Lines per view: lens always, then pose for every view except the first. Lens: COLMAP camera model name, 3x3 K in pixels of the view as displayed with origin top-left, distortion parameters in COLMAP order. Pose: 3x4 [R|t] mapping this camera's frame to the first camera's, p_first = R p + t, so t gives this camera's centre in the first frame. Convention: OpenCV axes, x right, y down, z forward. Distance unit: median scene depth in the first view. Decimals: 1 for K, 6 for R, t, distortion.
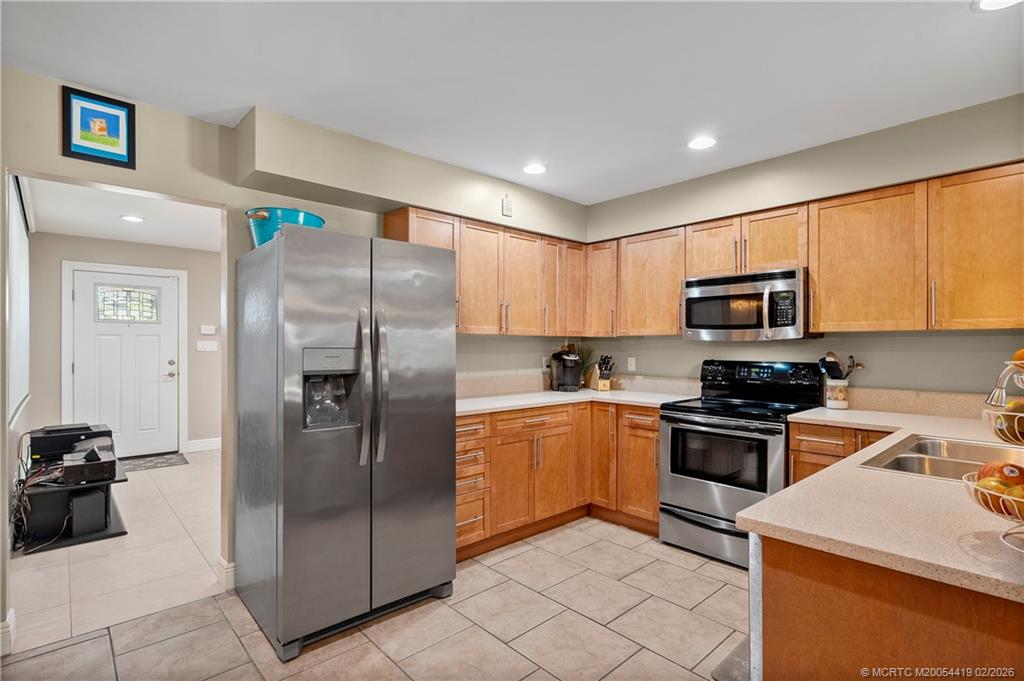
lens RADIAL K [[492.6, 0, 514.0], [0, 492.6, 343.4], [0, 0, 1]] dist [-0.000054, 0.001332]
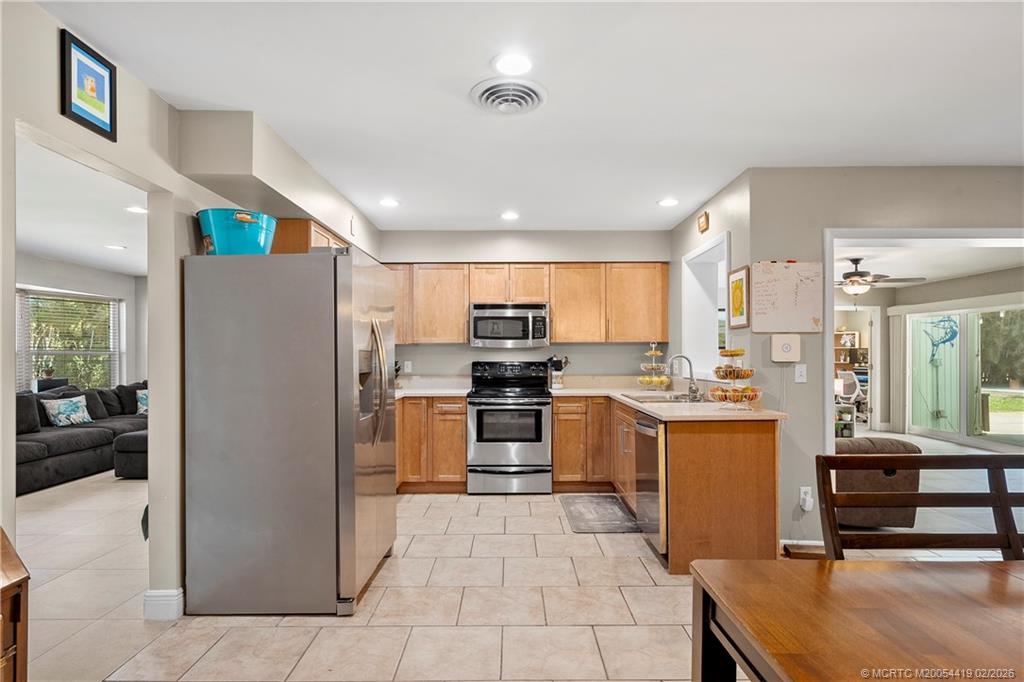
lens RADIAL K [[532.3, 0, 512.2], [0, 532.3, 347.7], [0, 0, 1]] dist [0.007128, -0.000025]
pose [[0.682190, 0.006064, 0.731150, -0.745539], [0.001607, 0.999951, -0.009793, 0.011538], [-0.731173, 0.007855, 0.682146, -0.104249]]
